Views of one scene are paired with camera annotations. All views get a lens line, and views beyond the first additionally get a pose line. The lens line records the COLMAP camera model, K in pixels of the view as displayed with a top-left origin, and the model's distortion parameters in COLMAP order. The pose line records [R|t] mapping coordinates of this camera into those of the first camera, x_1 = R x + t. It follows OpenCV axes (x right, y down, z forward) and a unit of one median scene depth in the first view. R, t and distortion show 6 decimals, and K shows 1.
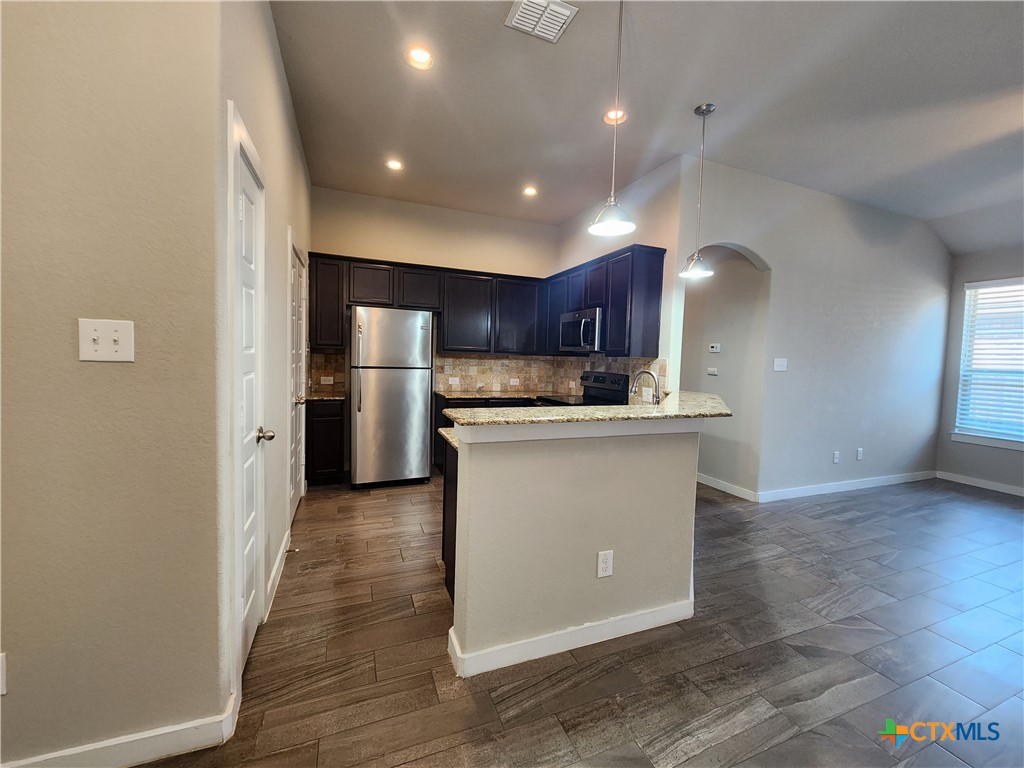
lens RADIAL K [[417.6, 0, 519.9], [0, 417.6, 378.0], [0, 0, 1]] dist [0.001725, -0.001875]
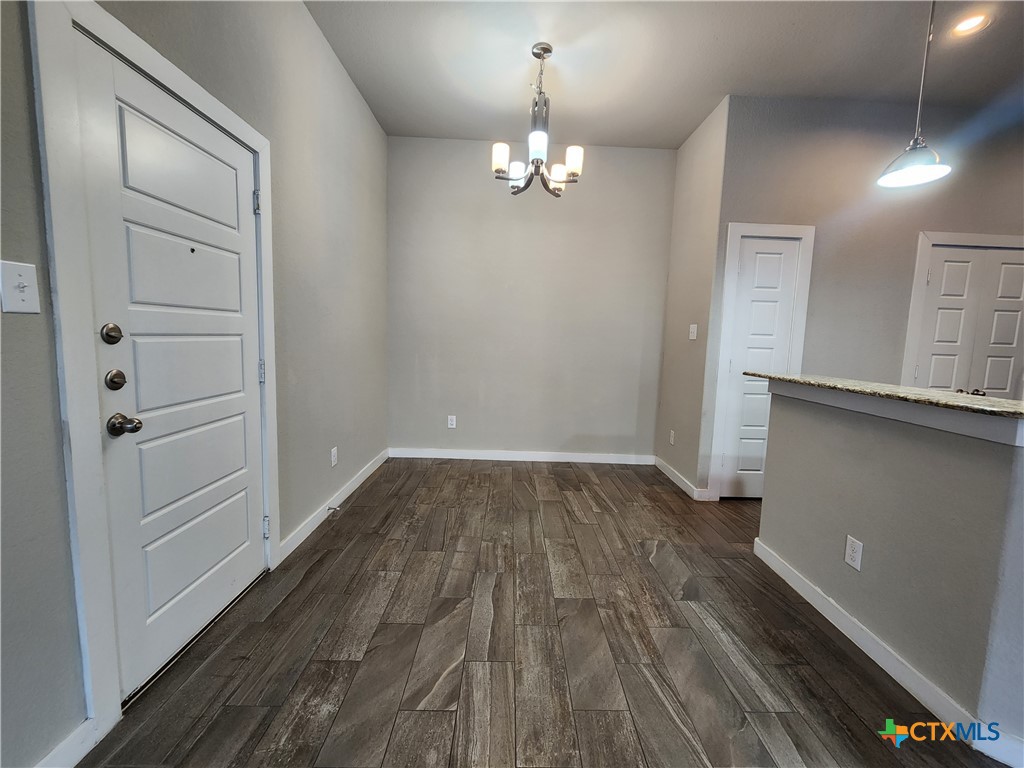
lens RADIAL K [[417.6, 0, 519.8], [0, 417.6, 382.4], [0, 0, 1]] dist [0.001725, -0.001875]
pose [[-0.357874, 0.056743, -0.932044, 0.606327], [-0.090177, 0.991386, 0.094981, 0.024080], [0.929405, 0.118040, -0.349674, 0.275855]]
